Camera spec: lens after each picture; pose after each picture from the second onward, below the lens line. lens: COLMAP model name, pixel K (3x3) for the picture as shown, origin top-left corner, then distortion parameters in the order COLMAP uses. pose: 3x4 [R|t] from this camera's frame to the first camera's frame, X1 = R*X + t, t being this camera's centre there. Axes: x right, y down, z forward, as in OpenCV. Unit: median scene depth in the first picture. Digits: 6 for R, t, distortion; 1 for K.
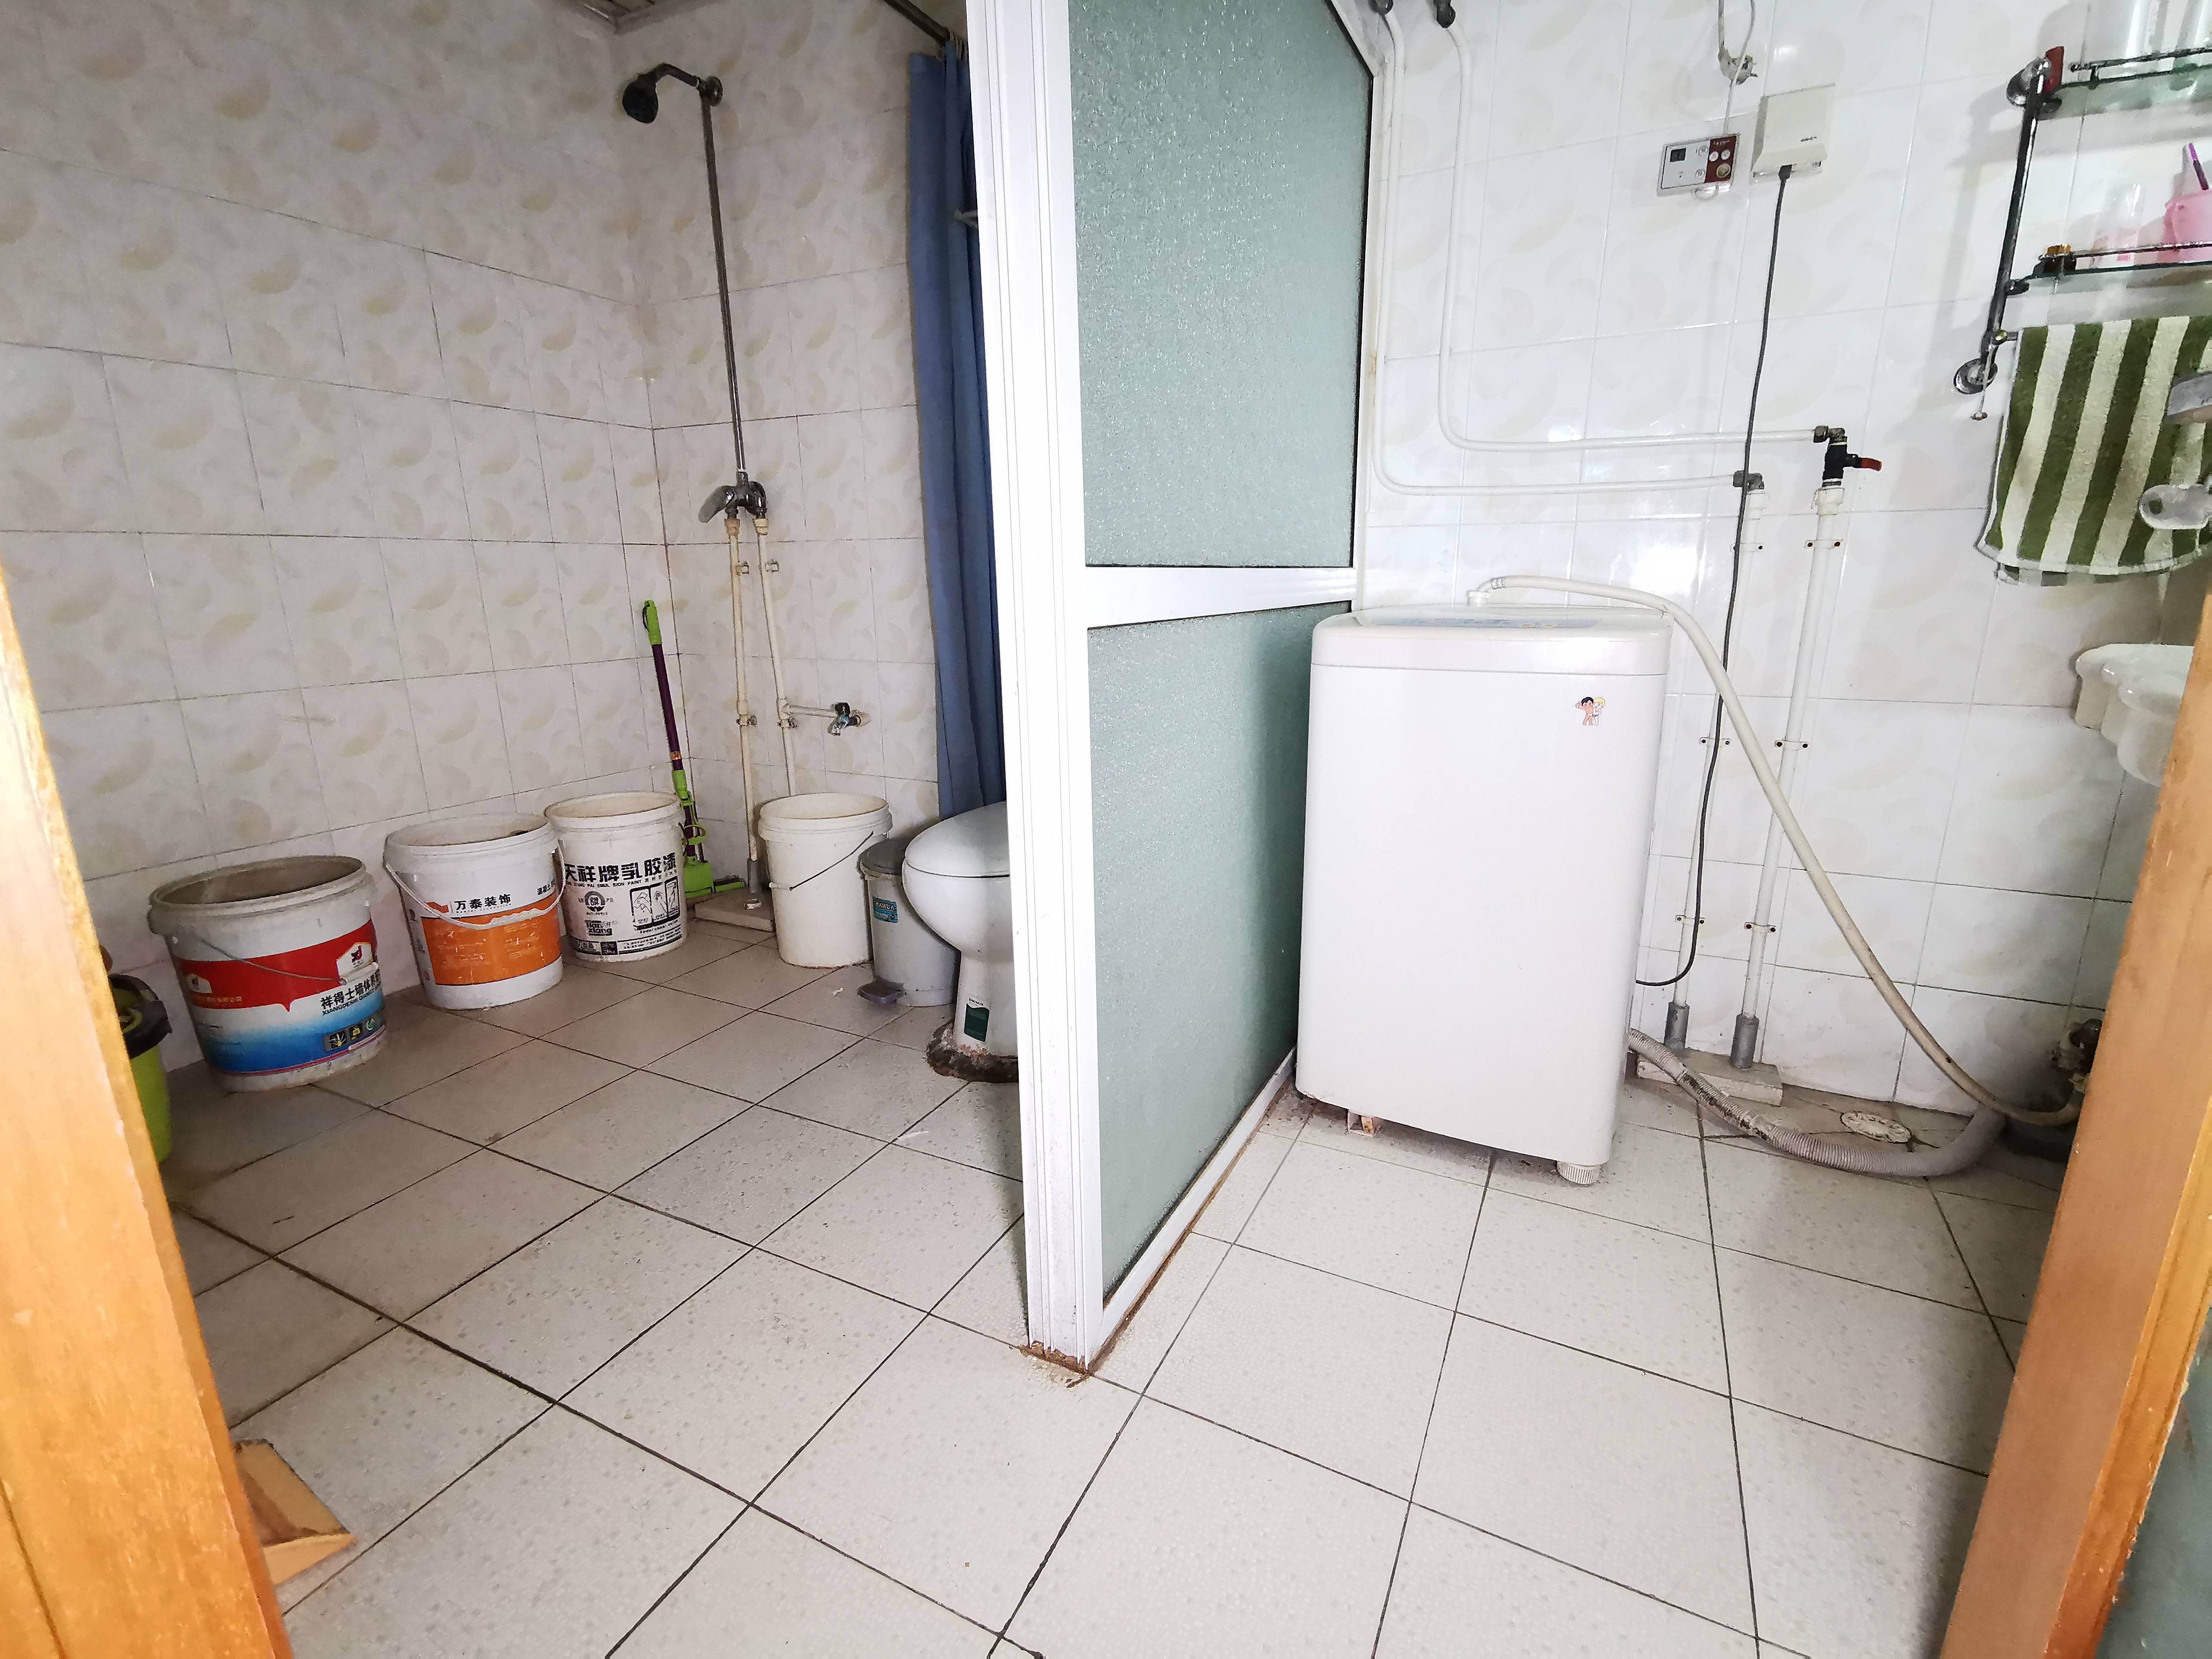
lens RADIAL K [[1024.0, 0, 1104.1], [0, 1024.0, 836.4], [0, 0, 1]] dist [0.013330, 0.002070]
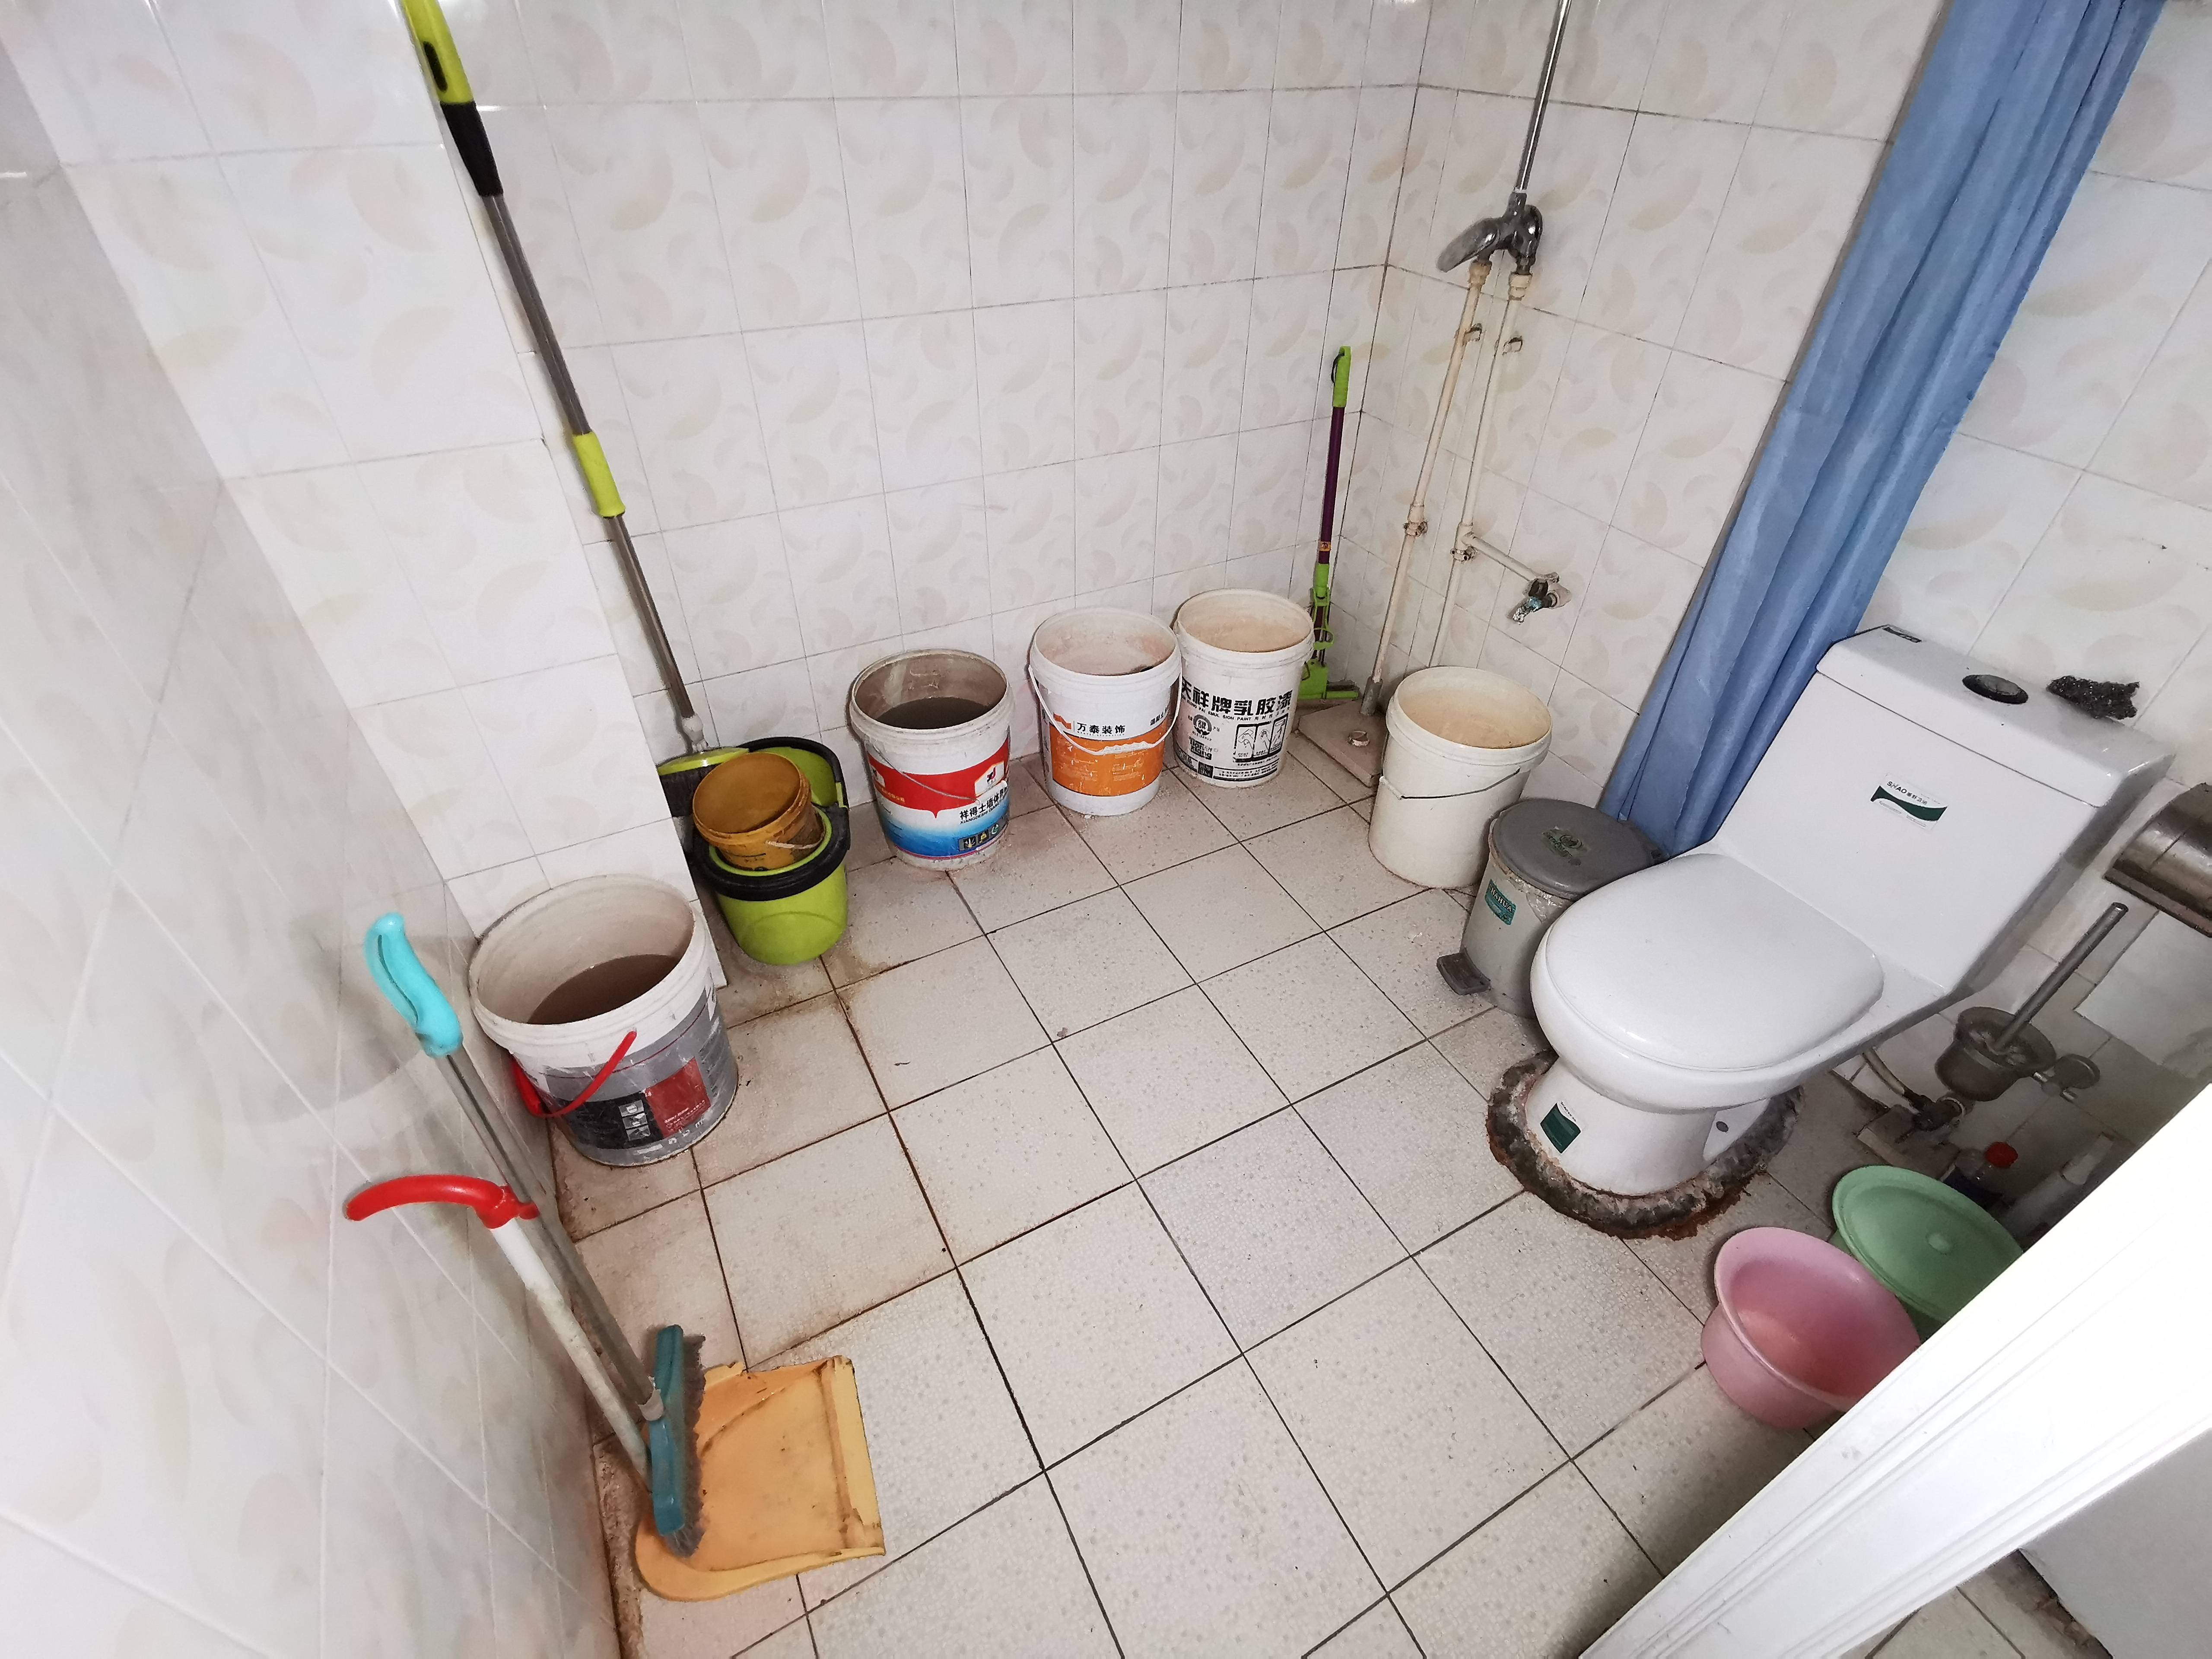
lens RADIAL K [[1024.0, 0, 1102.9], [0, 1024.0, 832.5], [0, 0, 1]] dist [0.013330, 0.002070]
pose [[0.818455, 0.380417, -0.430597, -0.125300], [-0.162637, 0.872162, 0.461391, -0.267716], [0.551072, -0.307597, 0.775696, 0.184970]]
